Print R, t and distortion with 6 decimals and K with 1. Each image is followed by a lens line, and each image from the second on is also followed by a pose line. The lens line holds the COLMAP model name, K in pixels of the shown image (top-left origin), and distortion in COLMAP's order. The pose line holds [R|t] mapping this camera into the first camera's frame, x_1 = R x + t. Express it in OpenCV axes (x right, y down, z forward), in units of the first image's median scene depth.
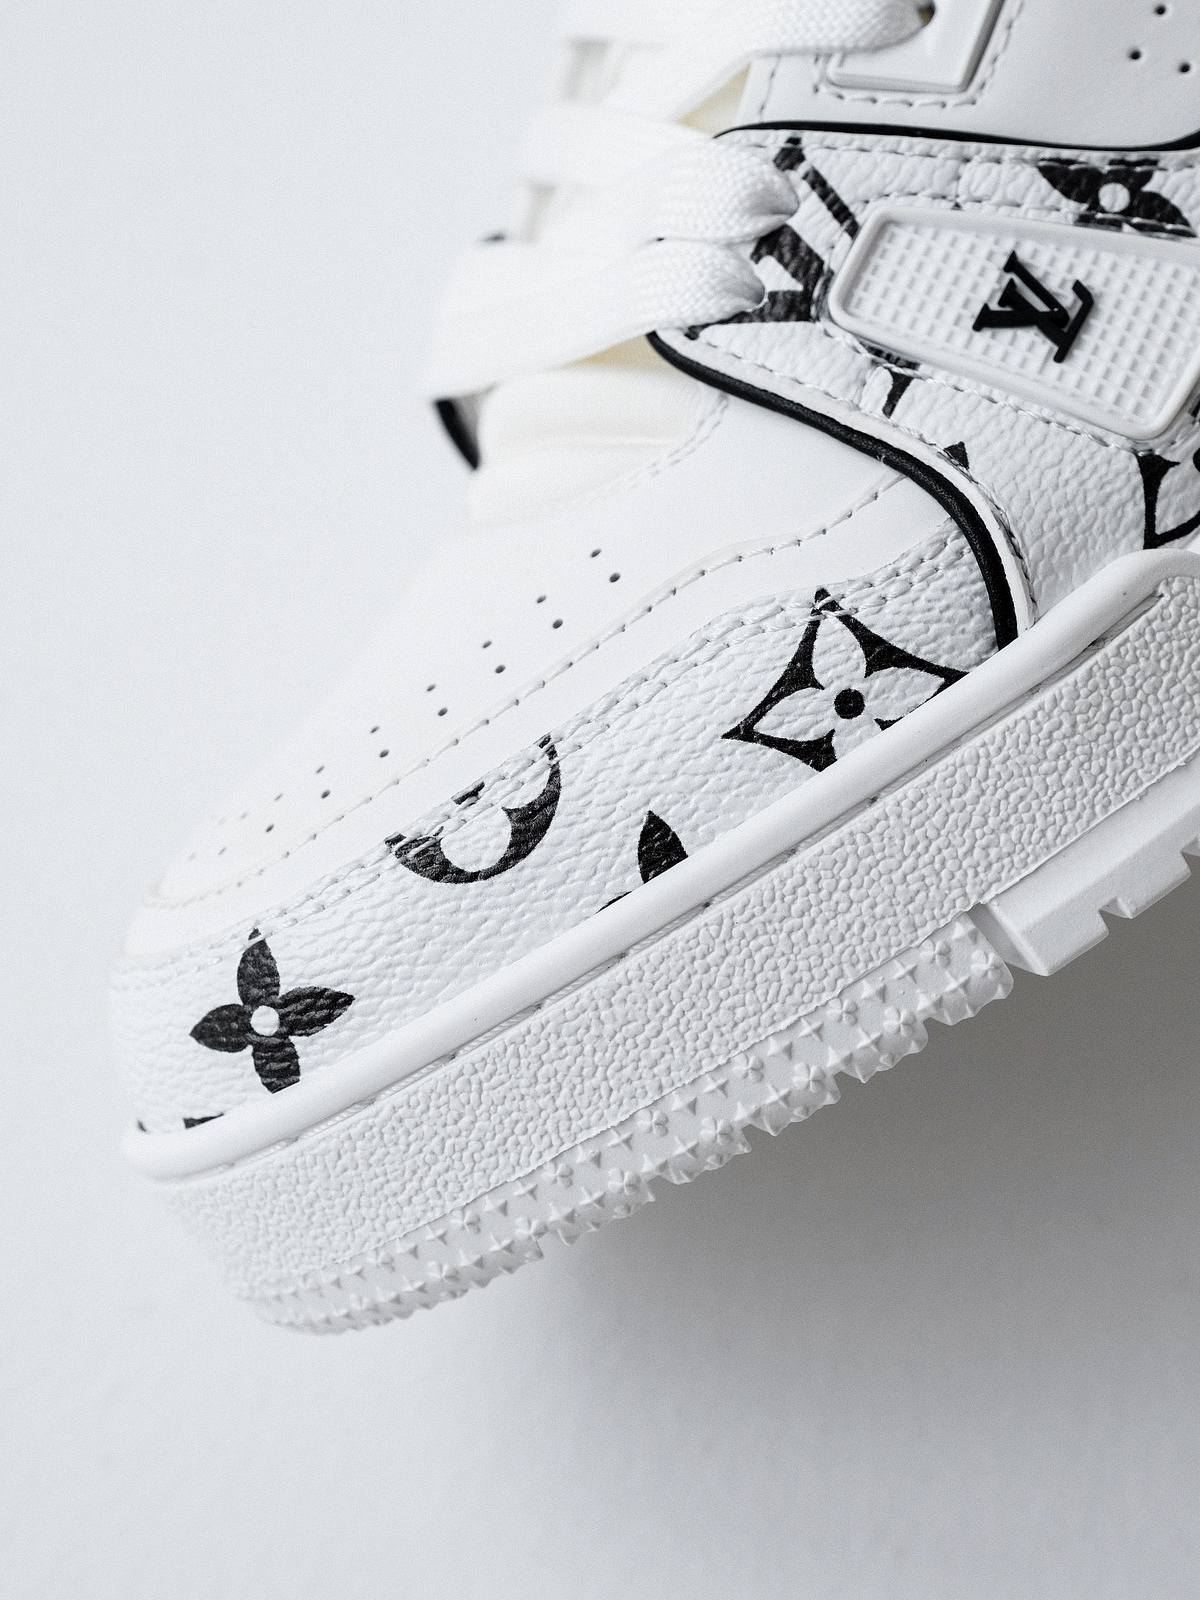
lens RADIAL K [[6774.2, 0, 608.0], [0, 6774.2, 785.3], [0, 0, 1]] dist [-0.215489, 0.000000]
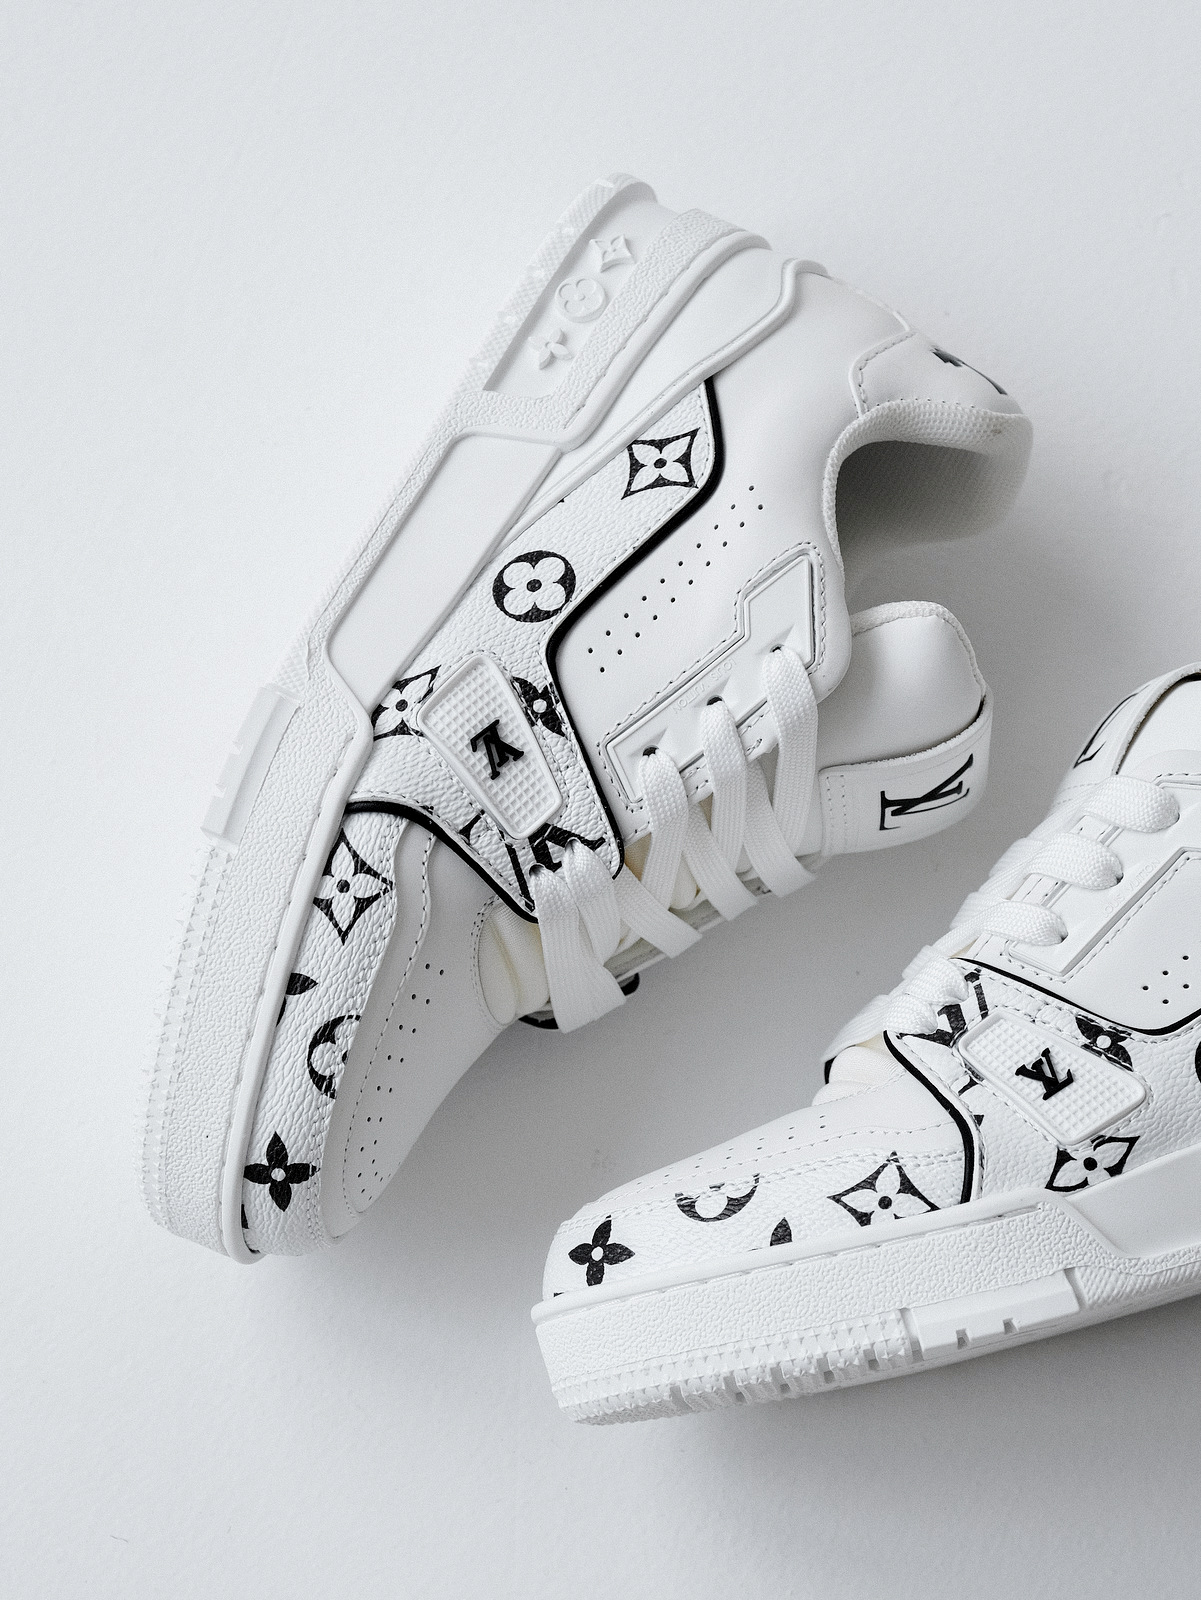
lens RADIAL K [[6774.2, 0, 595.9], [0, 6774.2, 801.3], [0, 0, 1]] dist [-0.215489, 0.000000]
pose [[0.899110, 0.318191, -0.300593, 0.558716], [-0.373401, 0.915888, -0.147382, 0.222767], [0.228413, 0.244754, 0.942296, -1.094950]]
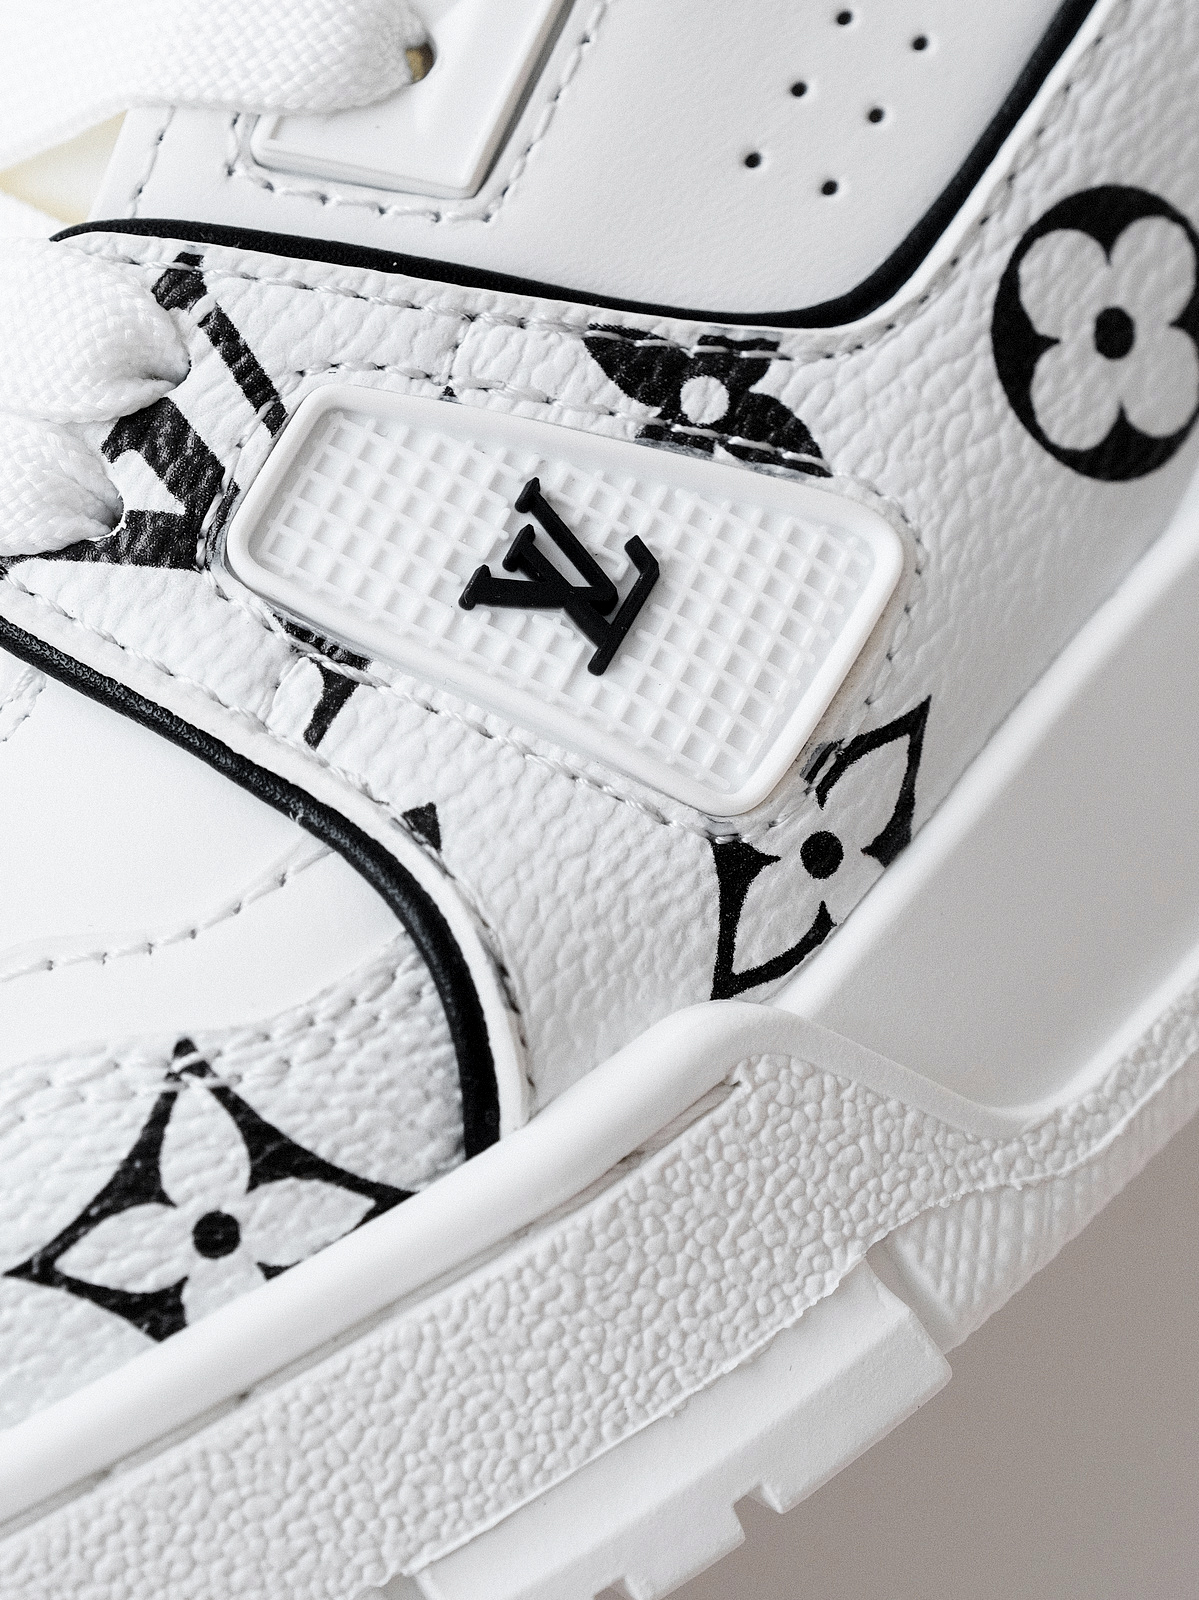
lens RADIAL K [[6774.2, 0, 593.7], [0, 6774.2, 814.8], [0, 0, 1]] dist [-0.215489, 0.000000]
pose [[0.986398, 0.077286, 0.145075, -0.021141], [-0.088618, 0.993362, 0.073336, -0.094926], [-0.138444, -0.085195, 0.986699, 0.398631]]
